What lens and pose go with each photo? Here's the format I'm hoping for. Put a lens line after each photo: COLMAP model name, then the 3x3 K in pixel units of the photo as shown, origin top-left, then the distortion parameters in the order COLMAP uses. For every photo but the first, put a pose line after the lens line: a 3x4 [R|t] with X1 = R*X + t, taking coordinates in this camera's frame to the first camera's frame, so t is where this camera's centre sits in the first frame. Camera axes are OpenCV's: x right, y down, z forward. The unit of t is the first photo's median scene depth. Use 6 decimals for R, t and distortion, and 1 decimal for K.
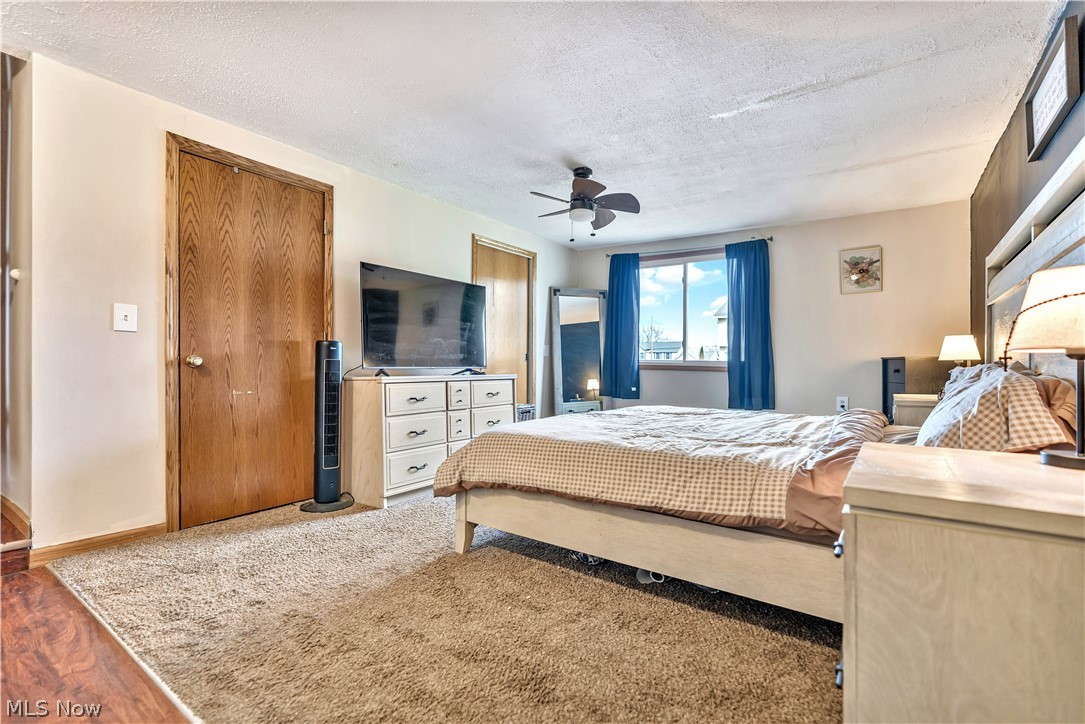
lens RADIAL K [[490.2, 0, 539.0], [0, 490.2, 363.8], [0, 0, 1]] dist [0.000133, 0.000512]
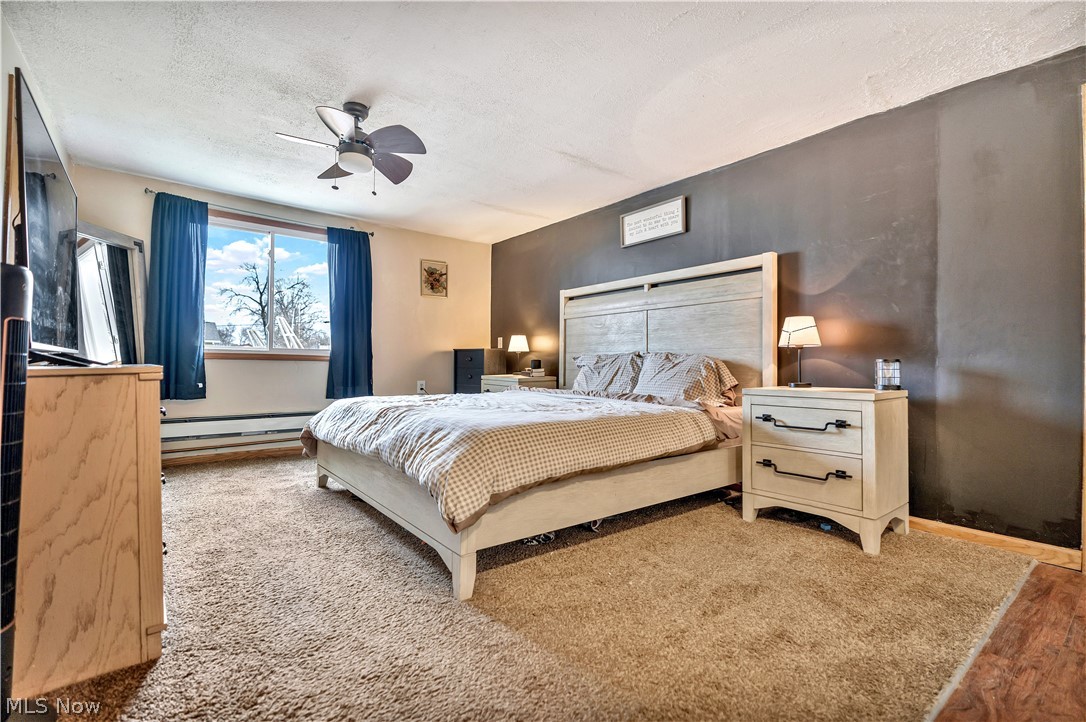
lens RADIAL K [[490.7, 0, 539.5], [0, 490.7, 362.8], [0, 0, 1]] dist [0.000133, 0.000512]
pose [[0.284338, -0.005880, 0.958706, -0.618996], [-0.003061, 0.999971, 0.007041, 0.017572], [-0.958719, -0.004937, 0.284312, 0.505105]]
